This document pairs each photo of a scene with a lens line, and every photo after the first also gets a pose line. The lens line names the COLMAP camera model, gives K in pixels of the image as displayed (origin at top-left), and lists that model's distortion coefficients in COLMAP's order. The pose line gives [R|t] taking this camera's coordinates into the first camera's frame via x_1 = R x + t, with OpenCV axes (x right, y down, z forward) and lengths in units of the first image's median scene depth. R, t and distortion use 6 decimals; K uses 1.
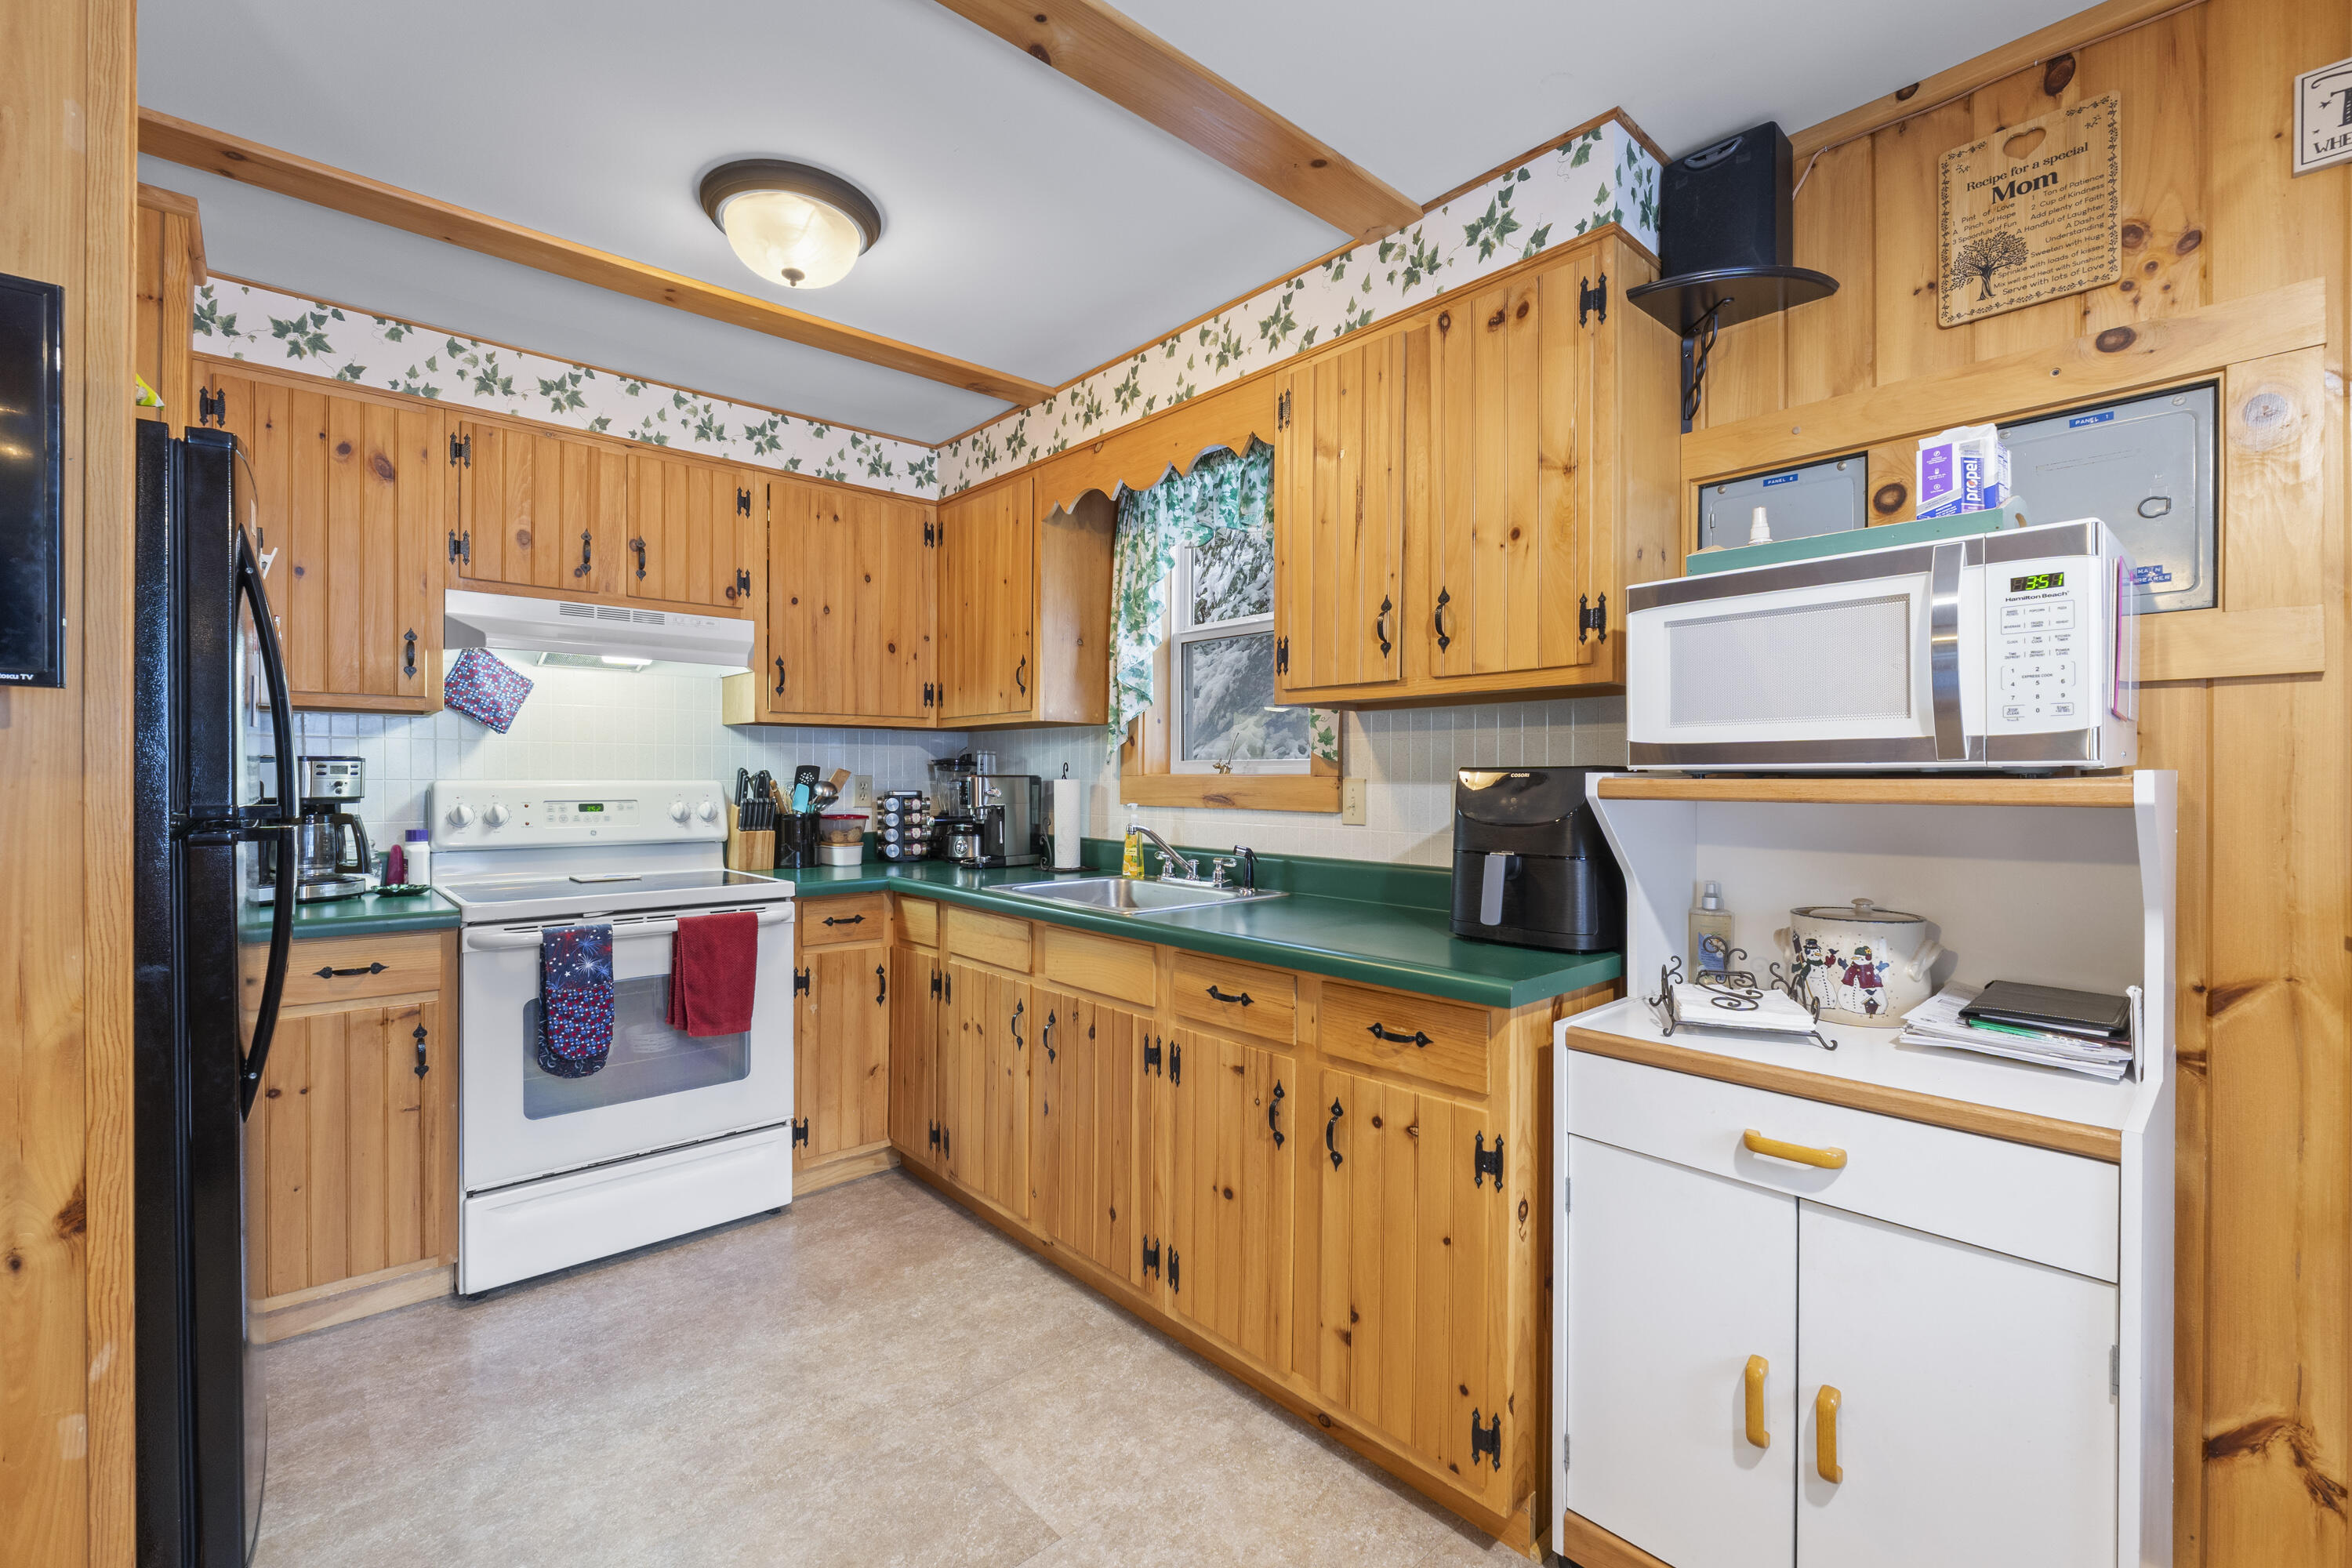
lens RADIAL K [[1018.0, 0, 1176.0], [0, 1018.0, 784.0], [0, 0, 1]] dist [0.011404, -0.000047]
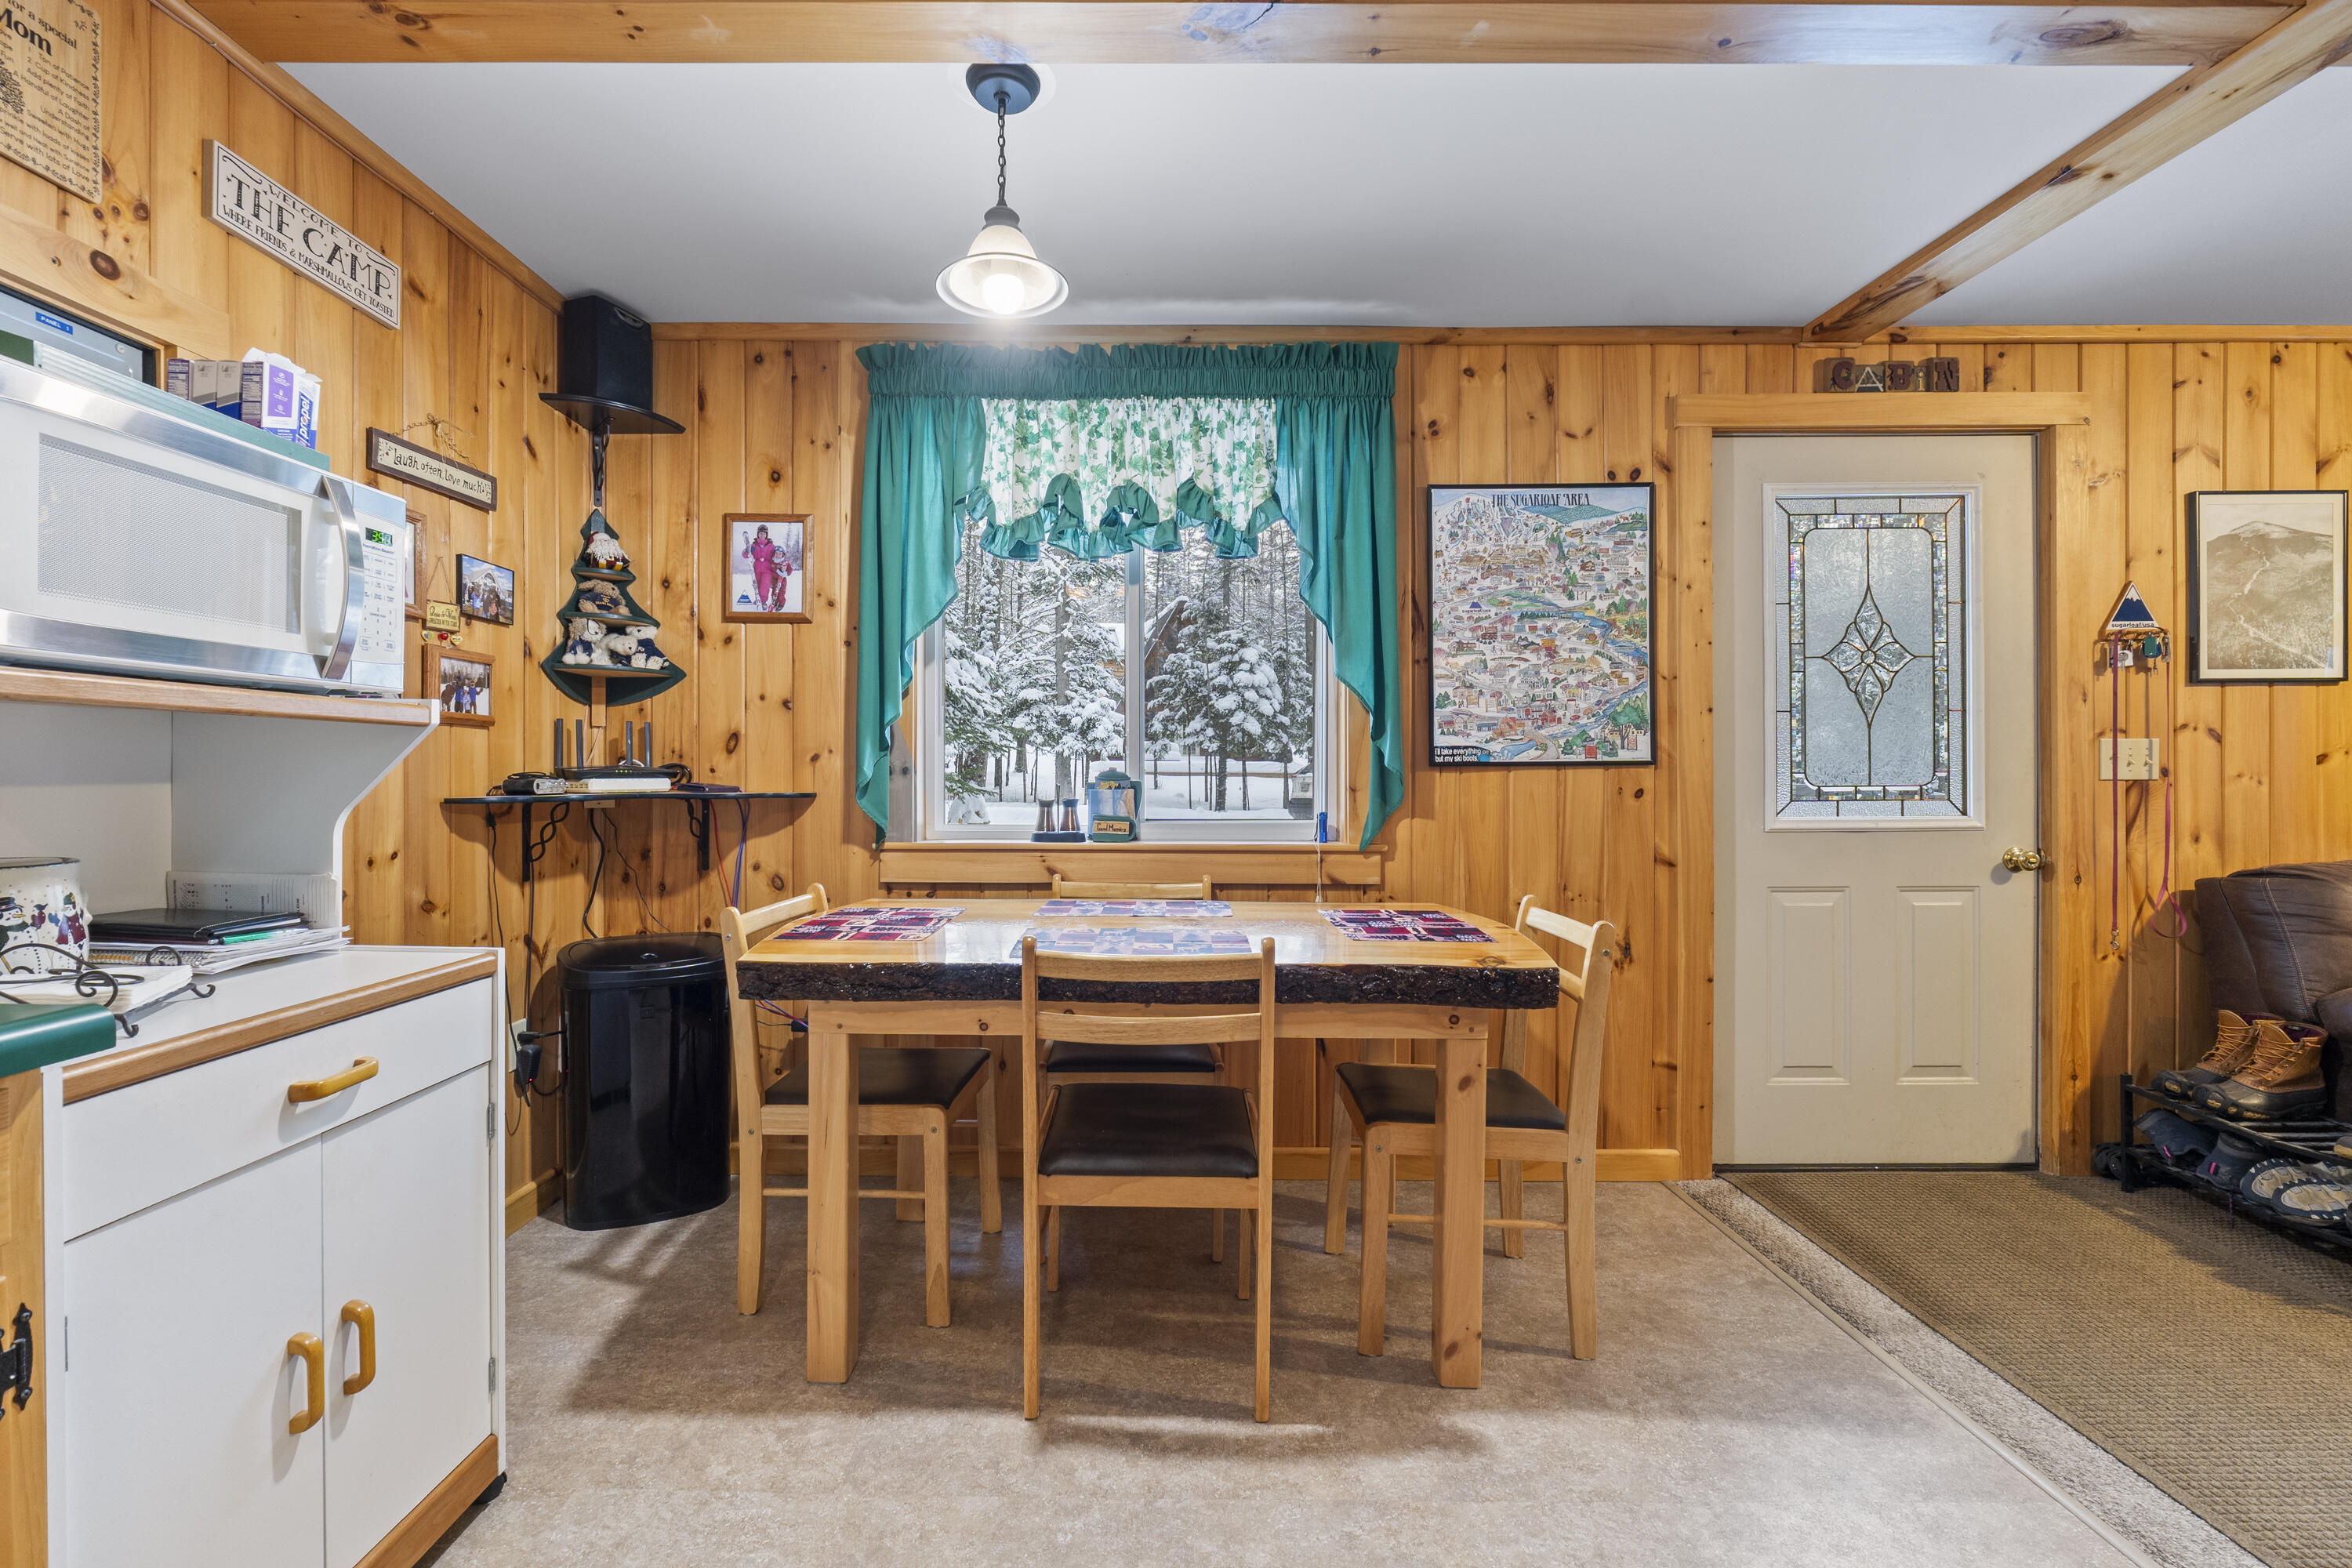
lens RADIAL K [[1016.4, 0, 1124.9], [0, 1016.4, 778.9], [0, 0, 1]] dist [-0.000121, -0.000131]
pose [[-0.725740, -0.012042, 0.687864, -0.349018], [-0.005529, 0.999917, 0.011671, 0.038077], [-0.687947, 0.004667, -0.725746, 0.715850]]
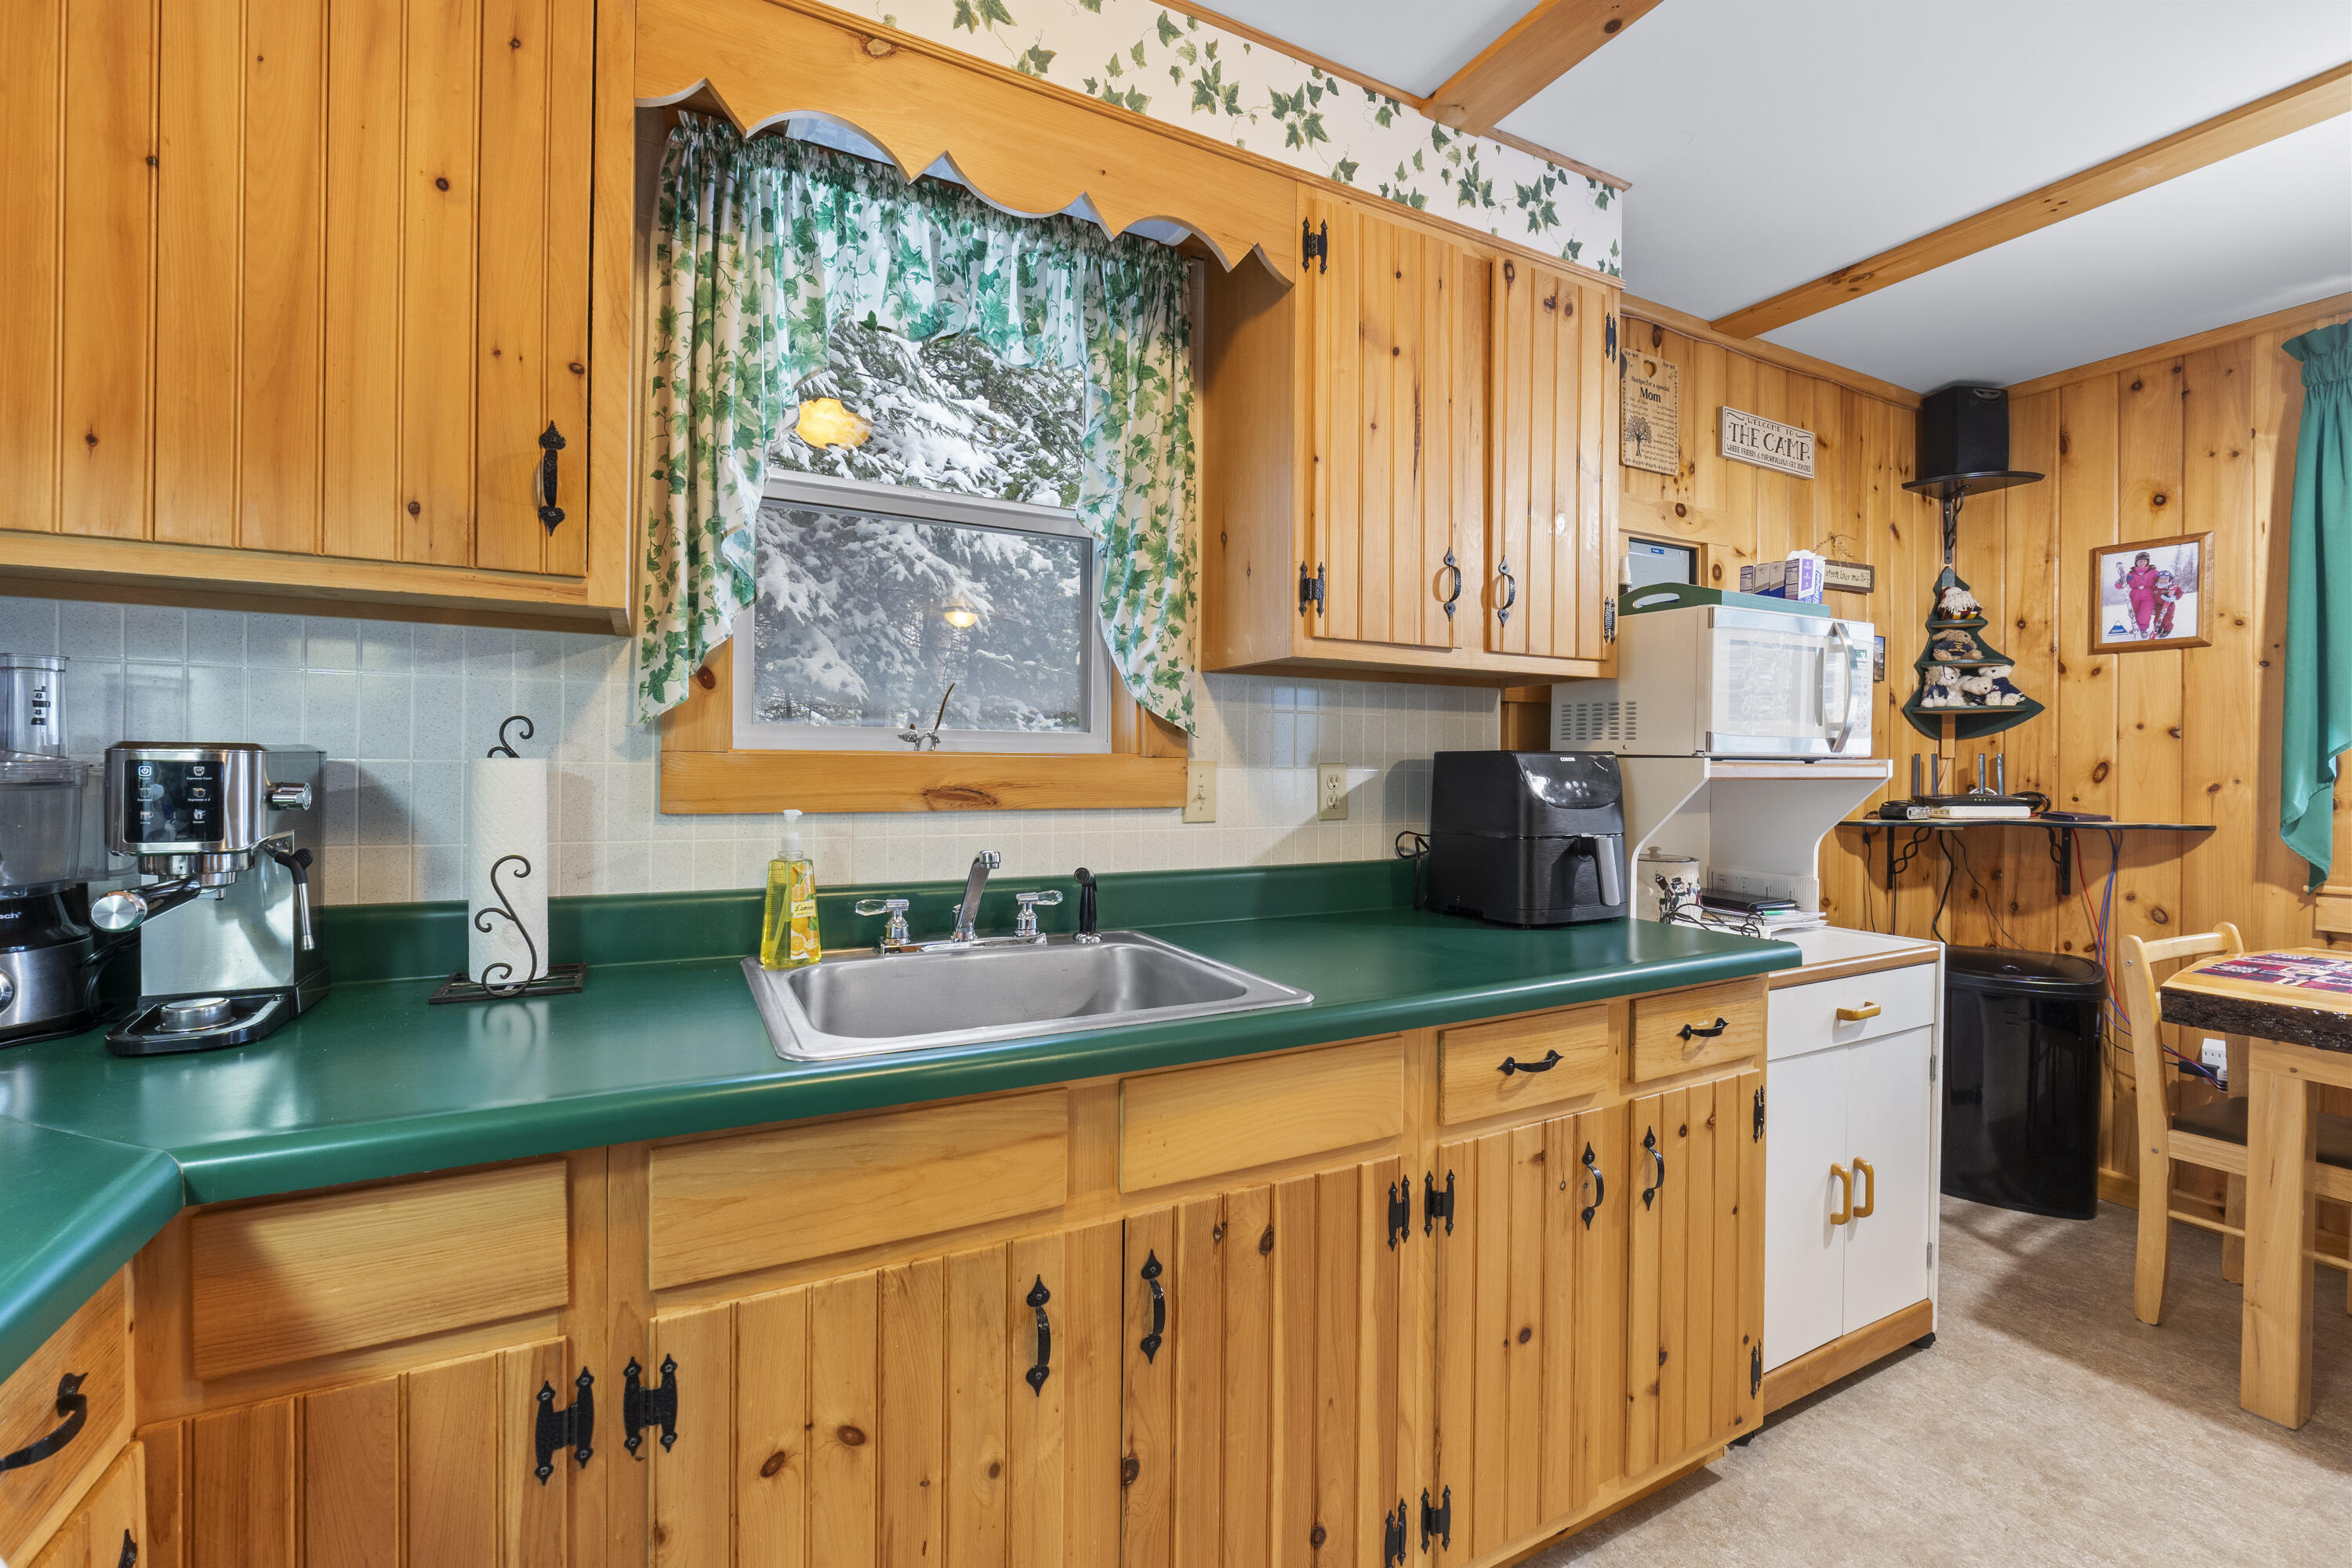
lens RADIAL K [[989.0, 0, 1173.4], [0, 989.0, 773.8], [0, 0, 1]] dist [-0.004340, 0.000060]
pose [[0.240291, -0.010676, 0.970642, -0.628190], [0.001103, 0.999942, 0.010725, -0.004341], [-0.970700, -0.001507, 0.240289, 0.985936]]
